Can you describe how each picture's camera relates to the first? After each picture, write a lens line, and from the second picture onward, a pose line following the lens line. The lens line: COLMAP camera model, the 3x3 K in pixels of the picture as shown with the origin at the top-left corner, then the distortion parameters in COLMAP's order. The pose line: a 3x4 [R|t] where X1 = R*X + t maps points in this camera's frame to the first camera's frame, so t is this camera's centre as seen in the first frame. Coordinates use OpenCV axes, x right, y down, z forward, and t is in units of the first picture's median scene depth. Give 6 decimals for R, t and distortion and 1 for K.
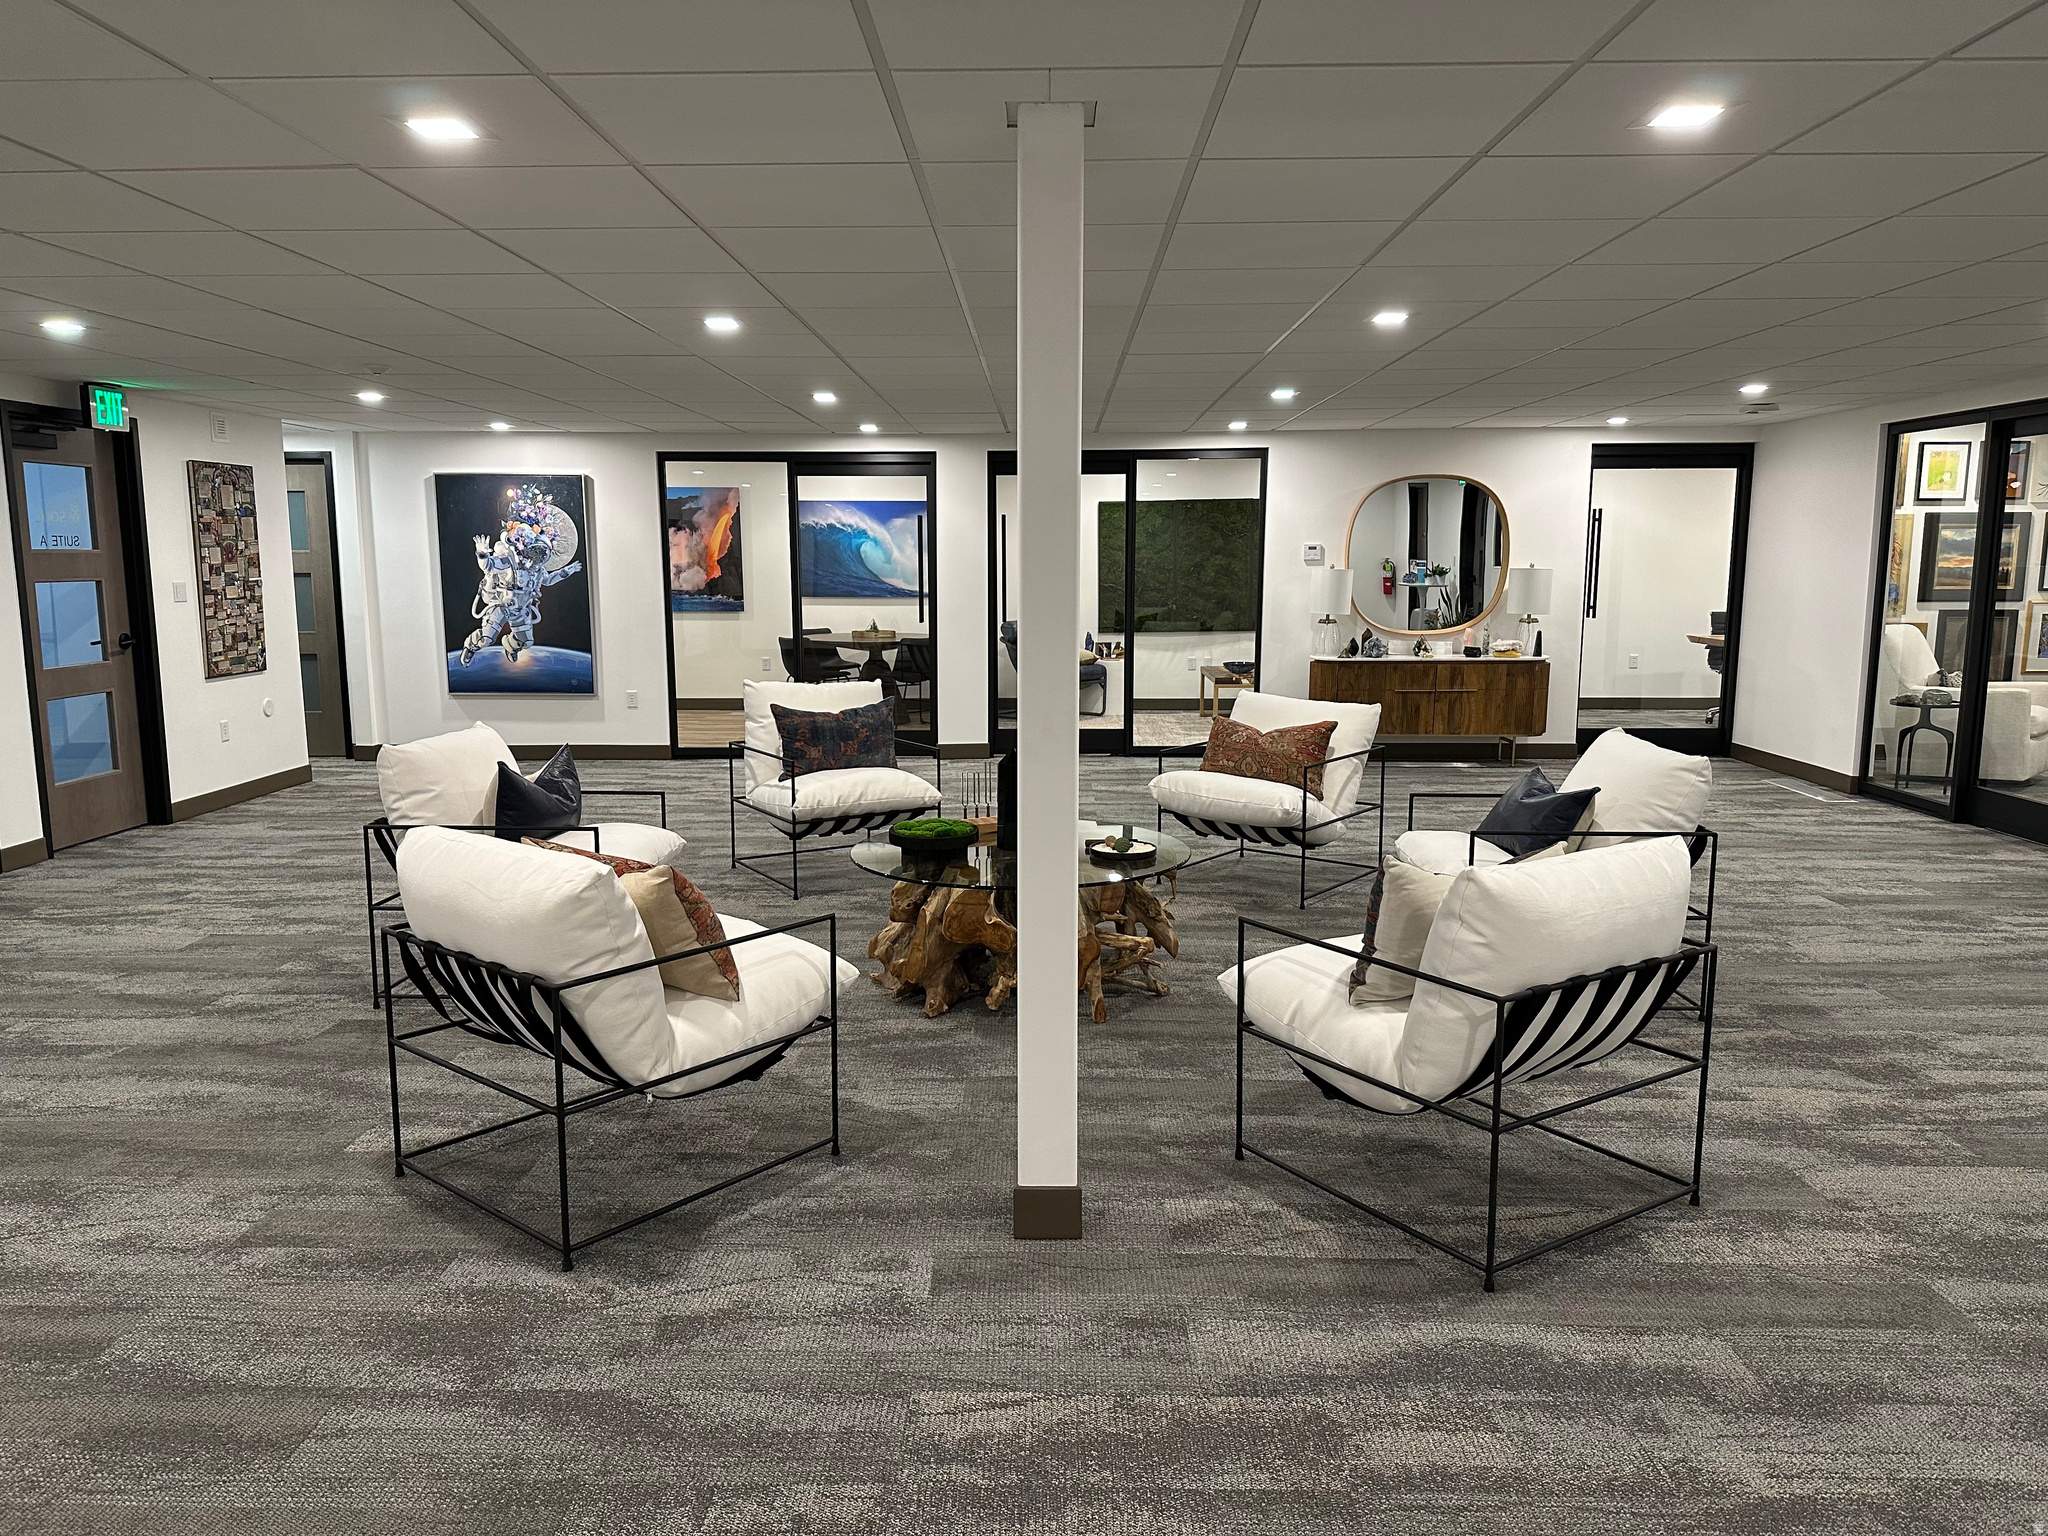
lens RADIAL K [[1446.9, 0, 1022.6], [0, 1446.9, 775.6], [0, 0, 1]] dist [0.070326, -0.082148]
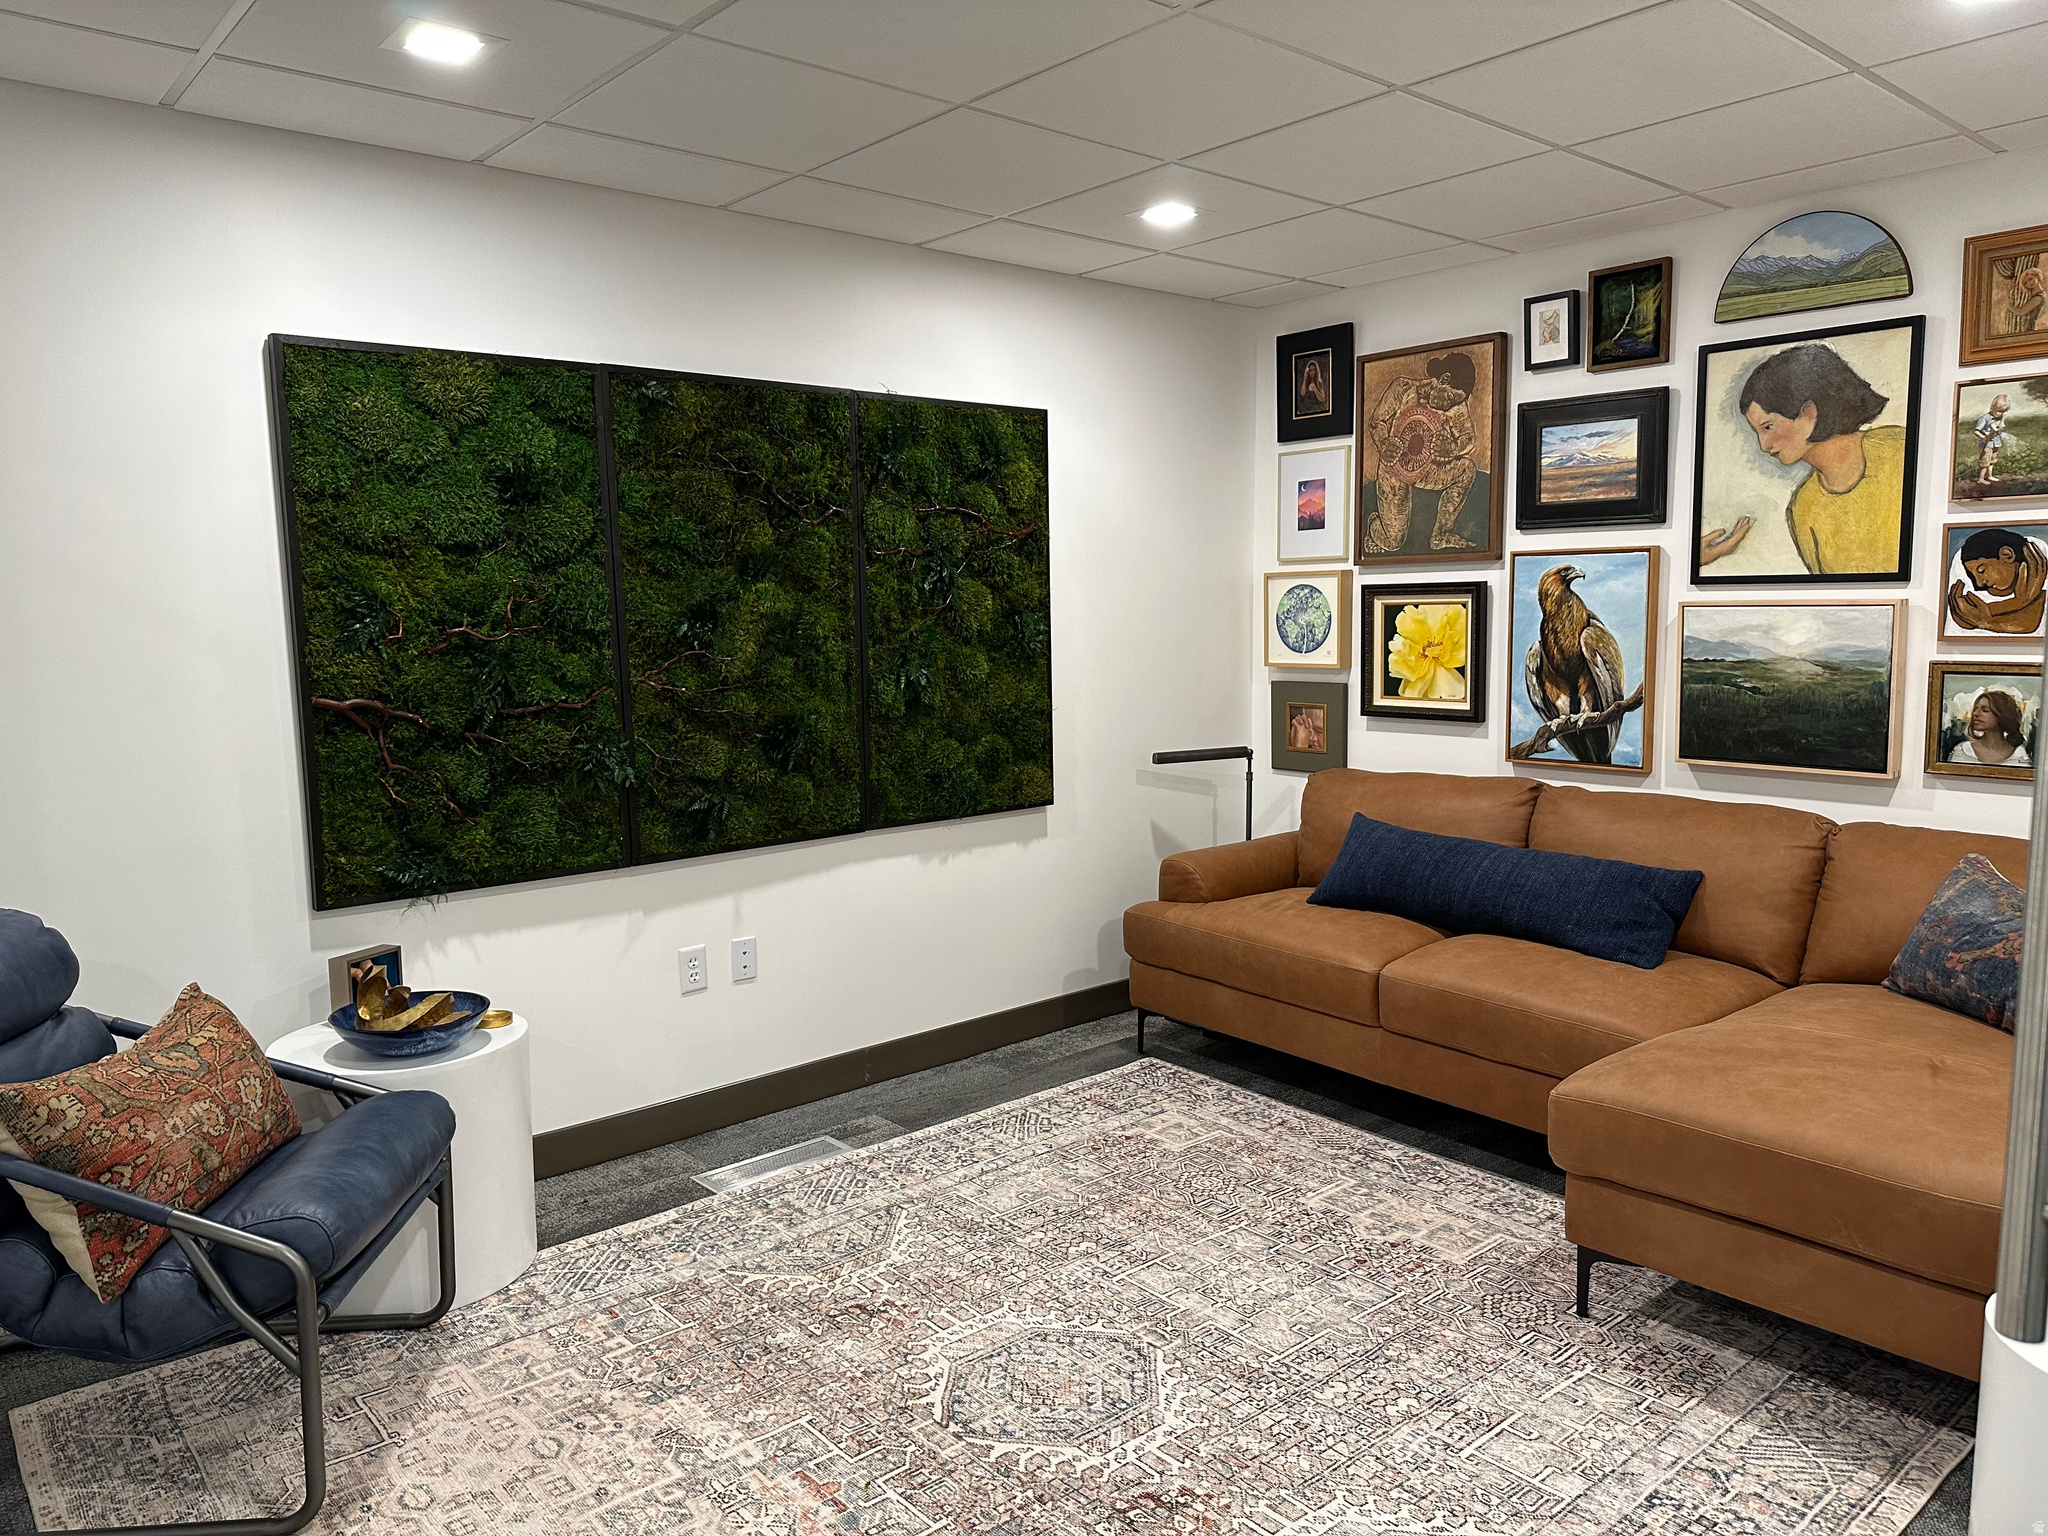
lens RADIAL K [[1445.8, 0, 1013.7], [0, 1445.8, 774.3], [0, 0, 1]] dist [0.083050, -0.110520]
pose [[0.749254, -0.086357, 0.656629, -0.047307], [0.109241, 0.993997, 0.006076, -0.327306], [-0.653212, 0.067178, 0.754189, 2.234598]]
